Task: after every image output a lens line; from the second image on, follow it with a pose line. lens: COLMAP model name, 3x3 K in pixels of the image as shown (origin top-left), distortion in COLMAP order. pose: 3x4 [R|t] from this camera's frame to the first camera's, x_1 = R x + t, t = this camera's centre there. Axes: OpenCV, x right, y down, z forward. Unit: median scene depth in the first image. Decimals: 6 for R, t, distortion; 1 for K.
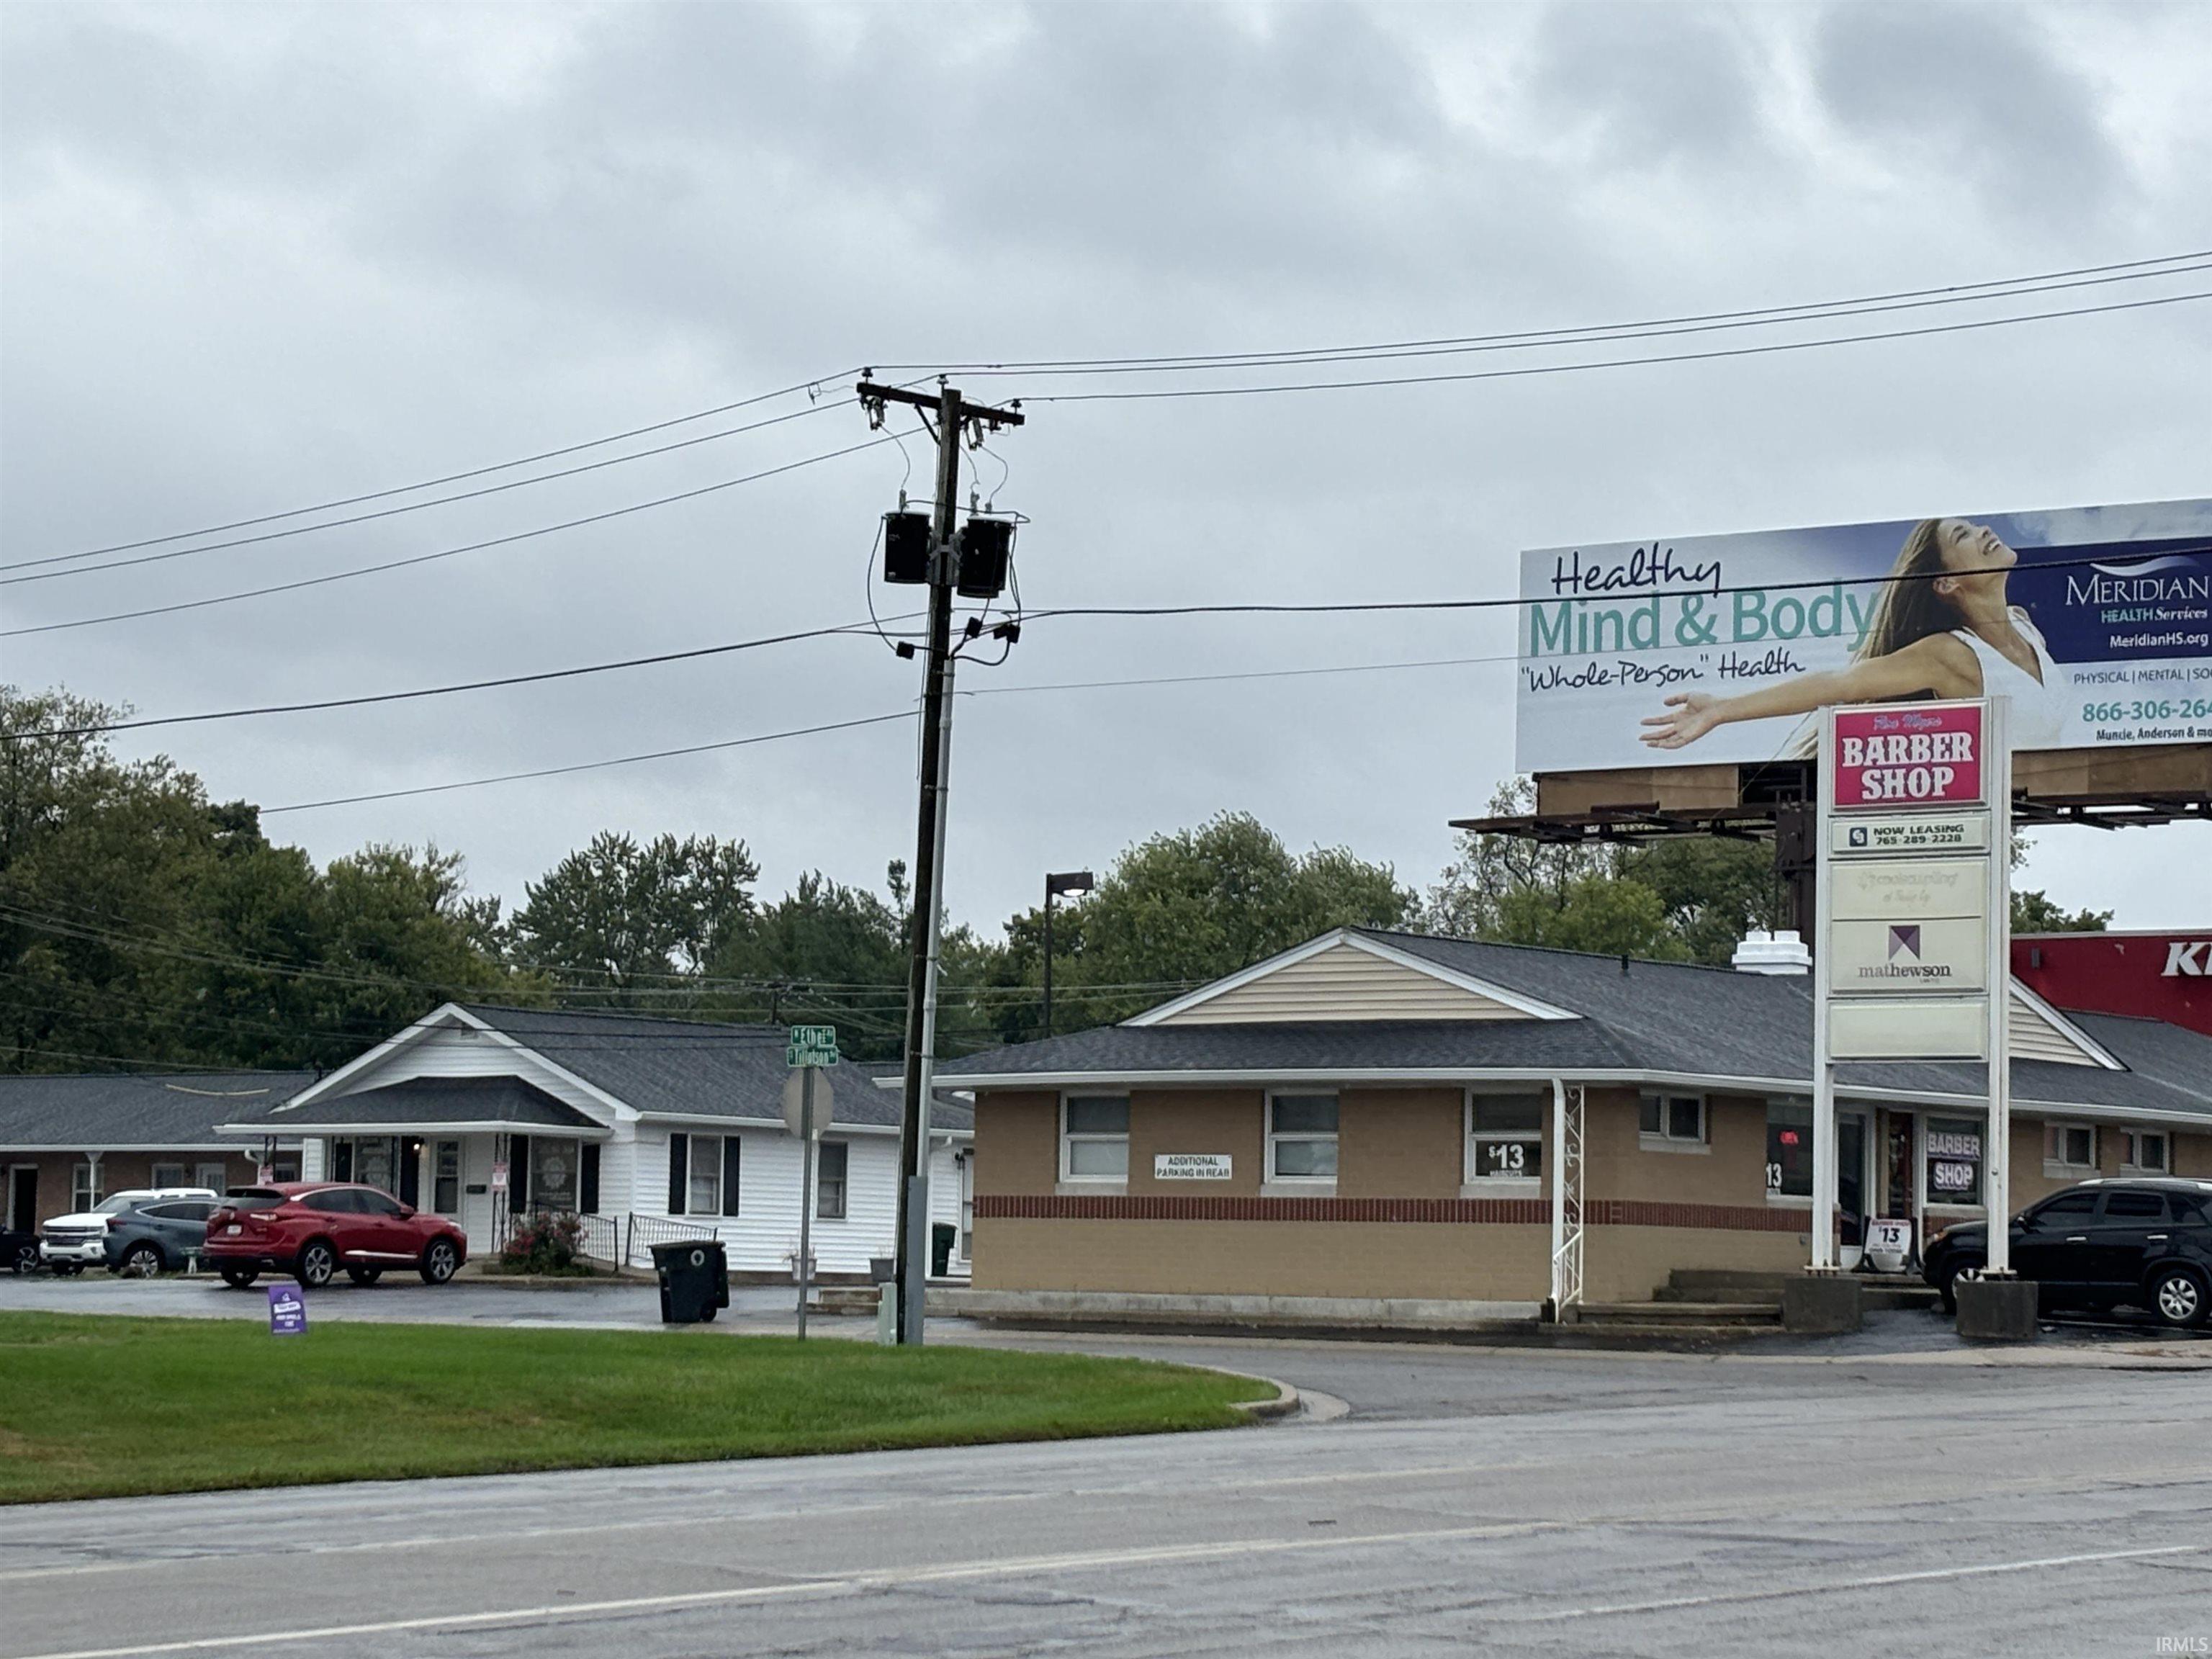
lens RADIAL K [[5460.5, 0, 1107.1], [0, 5460.5, 831.0], [0, 0, 1]] dist [0.432545, 0.000000]
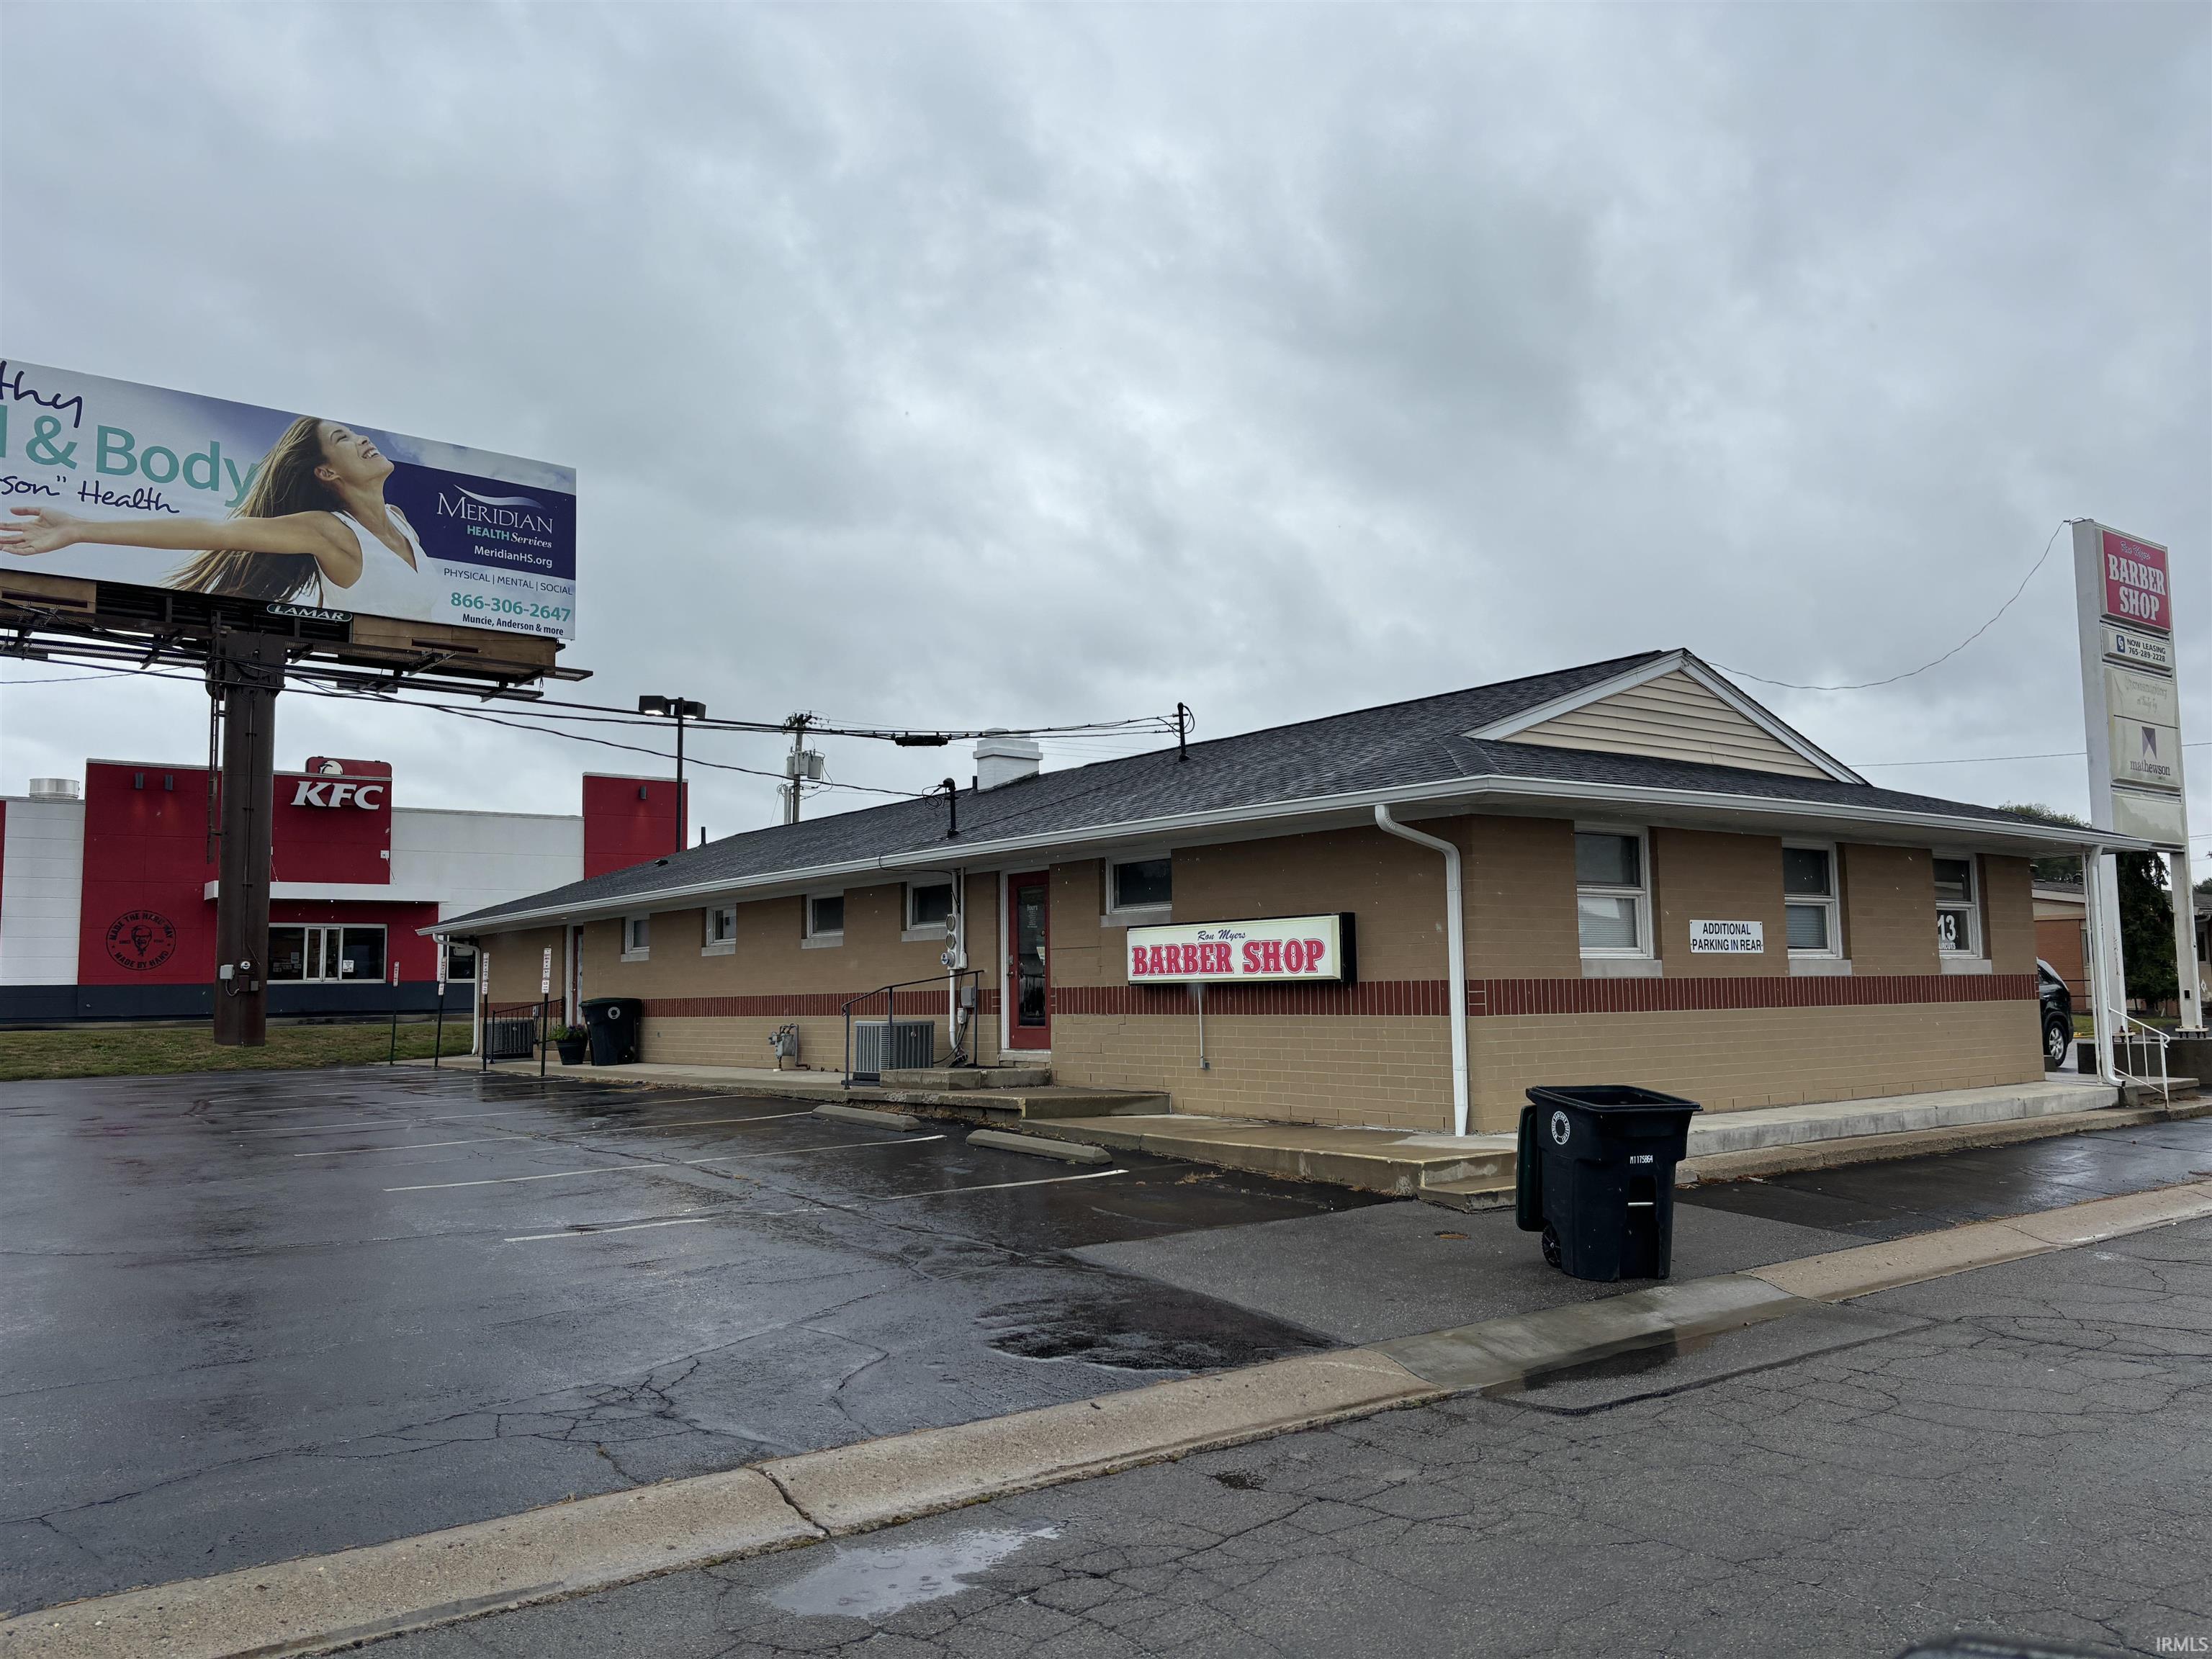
lens RADIAL K [[1682.6, 0, 1105.8], [0, 1682.6, 827.4], [0, 0, 1]] dist [0.010303, -0.009110]
pose [[0.255044, 0.075921, 0.963944, -0.160836], [-0.060126, 0.996229, -0.062555, 0.047345], [-0.965058, -0.042004, 0.258647, 0.733859]]
